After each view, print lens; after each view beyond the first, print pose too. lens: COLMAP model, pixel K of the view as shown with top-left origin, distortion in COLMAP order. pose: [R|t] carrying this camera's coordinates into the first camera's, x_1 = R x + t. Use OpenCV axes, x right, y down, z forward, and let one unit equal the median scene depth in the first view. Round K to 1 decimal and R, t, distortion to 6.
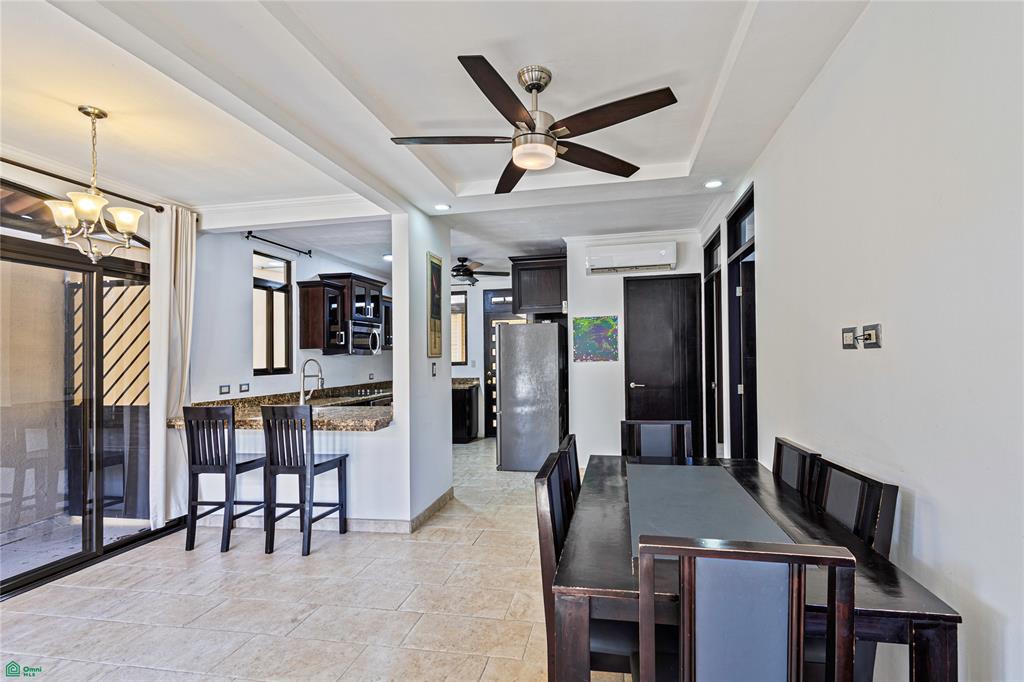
lens RADIAL K [[472.4, 0, 515.6], [0, 472.4, 351.7], [0, 0, 1]] dist [0.001420, 0.000113]
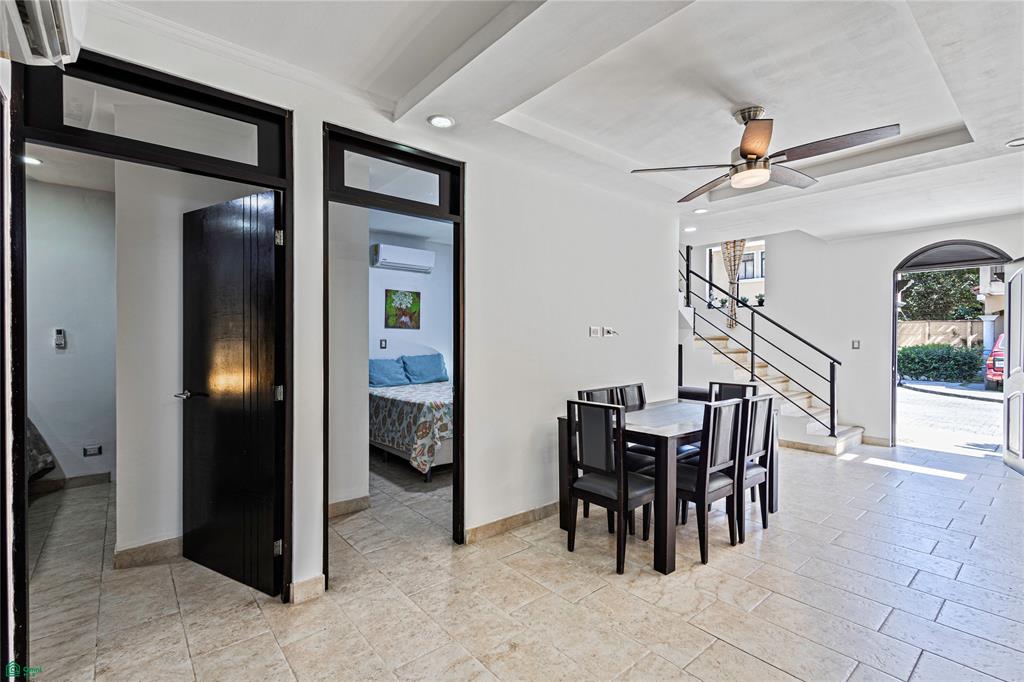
lens RADIAL K [[462.4, 0, 523.0], [0, 462.4, 341.1], [0, 0, 1]] dist [0.000989, 0.000001]
pose [[-0.791231, 0.011656, 0.611407, -0.102716], [0.004498, 0.999902, -0.013241, 0.012676], [-0.611501, -0.007726, -0.791206, 1.025089]]
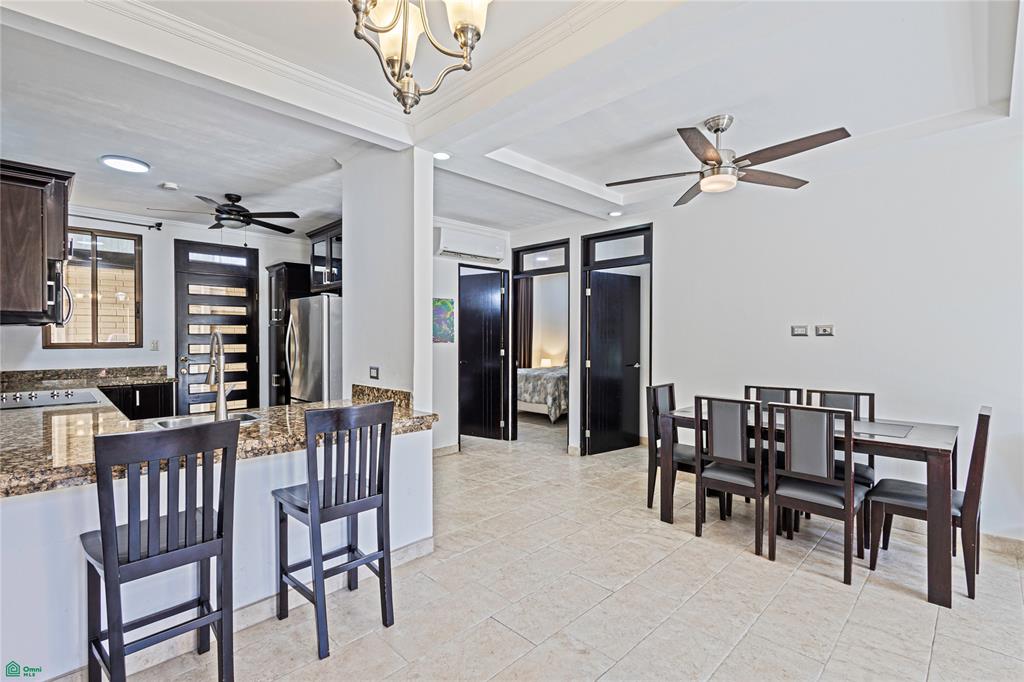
lens RADIAL K [[473.4, 0, 512.0], [0, 473.4, 341.0], [0, 0, 1]] dist [0.000249, -0.000123]
pose [[0.556555, 0.017268, 0.830631, -0.593770], [-0.020566, 0.999764, -0.007004, 0.021200], [-0.830556, -0.013184, 0.556779, 0.319877]]
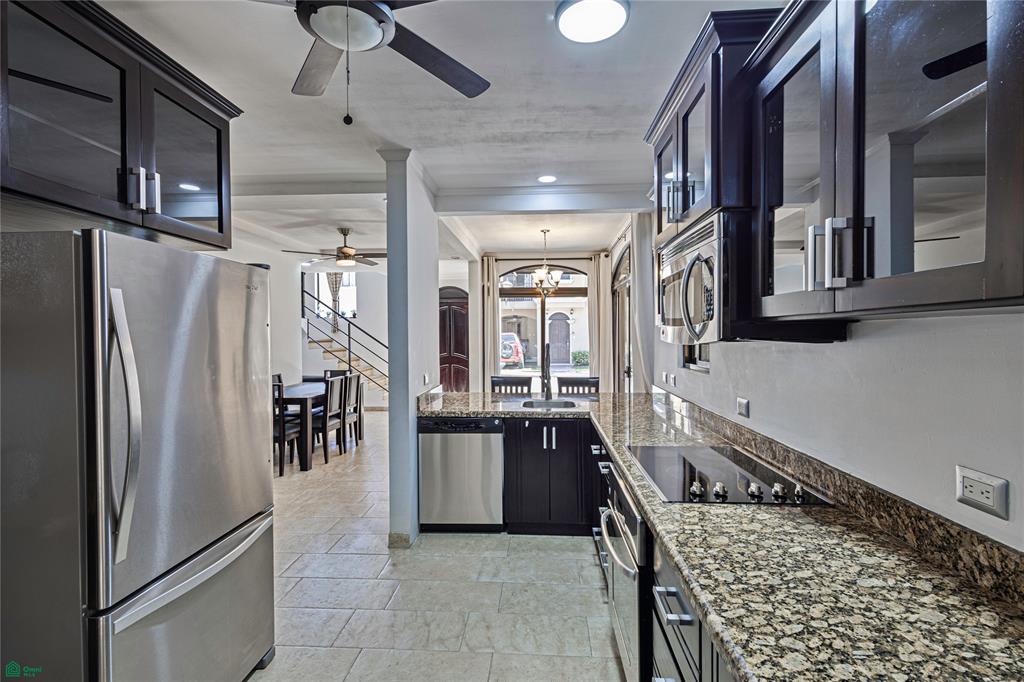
lens RADIAL K [[462.4, 0, 523.0], [0, 462.4, 341.1], [0, 0, 1]] dist [0.000989, 0.000001]
pose [[-0.986596, 0.022328, -0.161645, -0.206833], [0.021331, 0.999741, 0.007899, -0.005589], [0.161780, 0.004345, -0.986817, 1.545445]]
